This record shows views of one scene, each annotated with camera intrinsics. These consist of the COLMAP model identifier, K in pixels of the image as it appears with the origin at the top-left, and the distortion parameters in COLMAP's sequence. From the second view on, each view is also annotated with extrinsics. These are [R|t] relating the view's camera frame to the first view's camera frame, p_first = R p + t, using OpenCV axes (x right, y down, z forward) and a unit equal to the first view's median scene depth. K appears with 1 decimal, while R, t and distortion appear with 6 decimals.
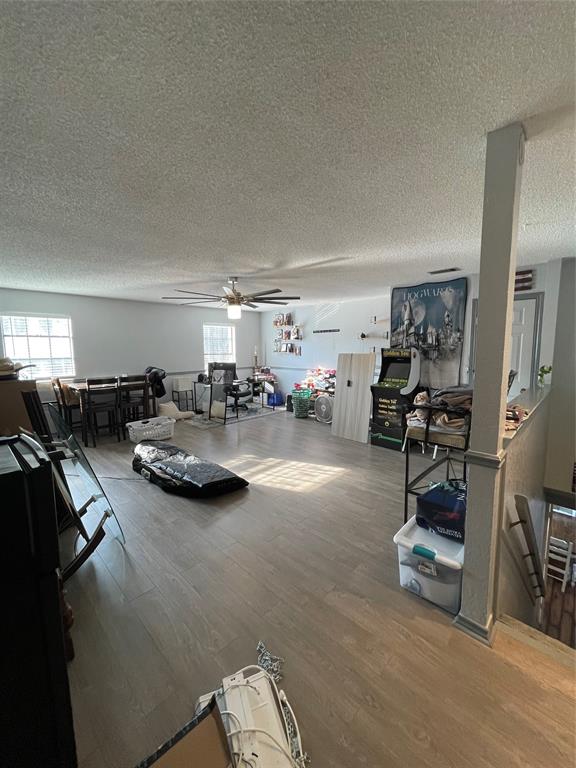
lens RADIAL K [[307.4, 0, 293.2], [0, 307.4, 383.4], [0, 0, 1]] dist [-0.004099, 0.000310]
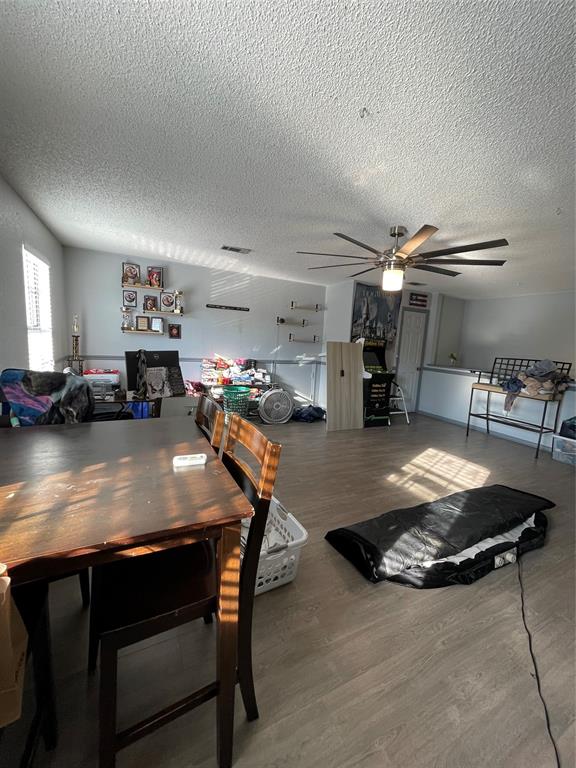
lens RADIAL K [[307.4, 0, 289.6], [0, 307.4, 381.8], [0, 0, 1]] dist [-0.004099, 0.000310]
pose [[0.330873, -0.103304, 0.938004, -0.885301], [0.050618, 0.994502, 0.091671, -0.079252], [-0.942317, 0.017148, 0.334282, 0.948042]]
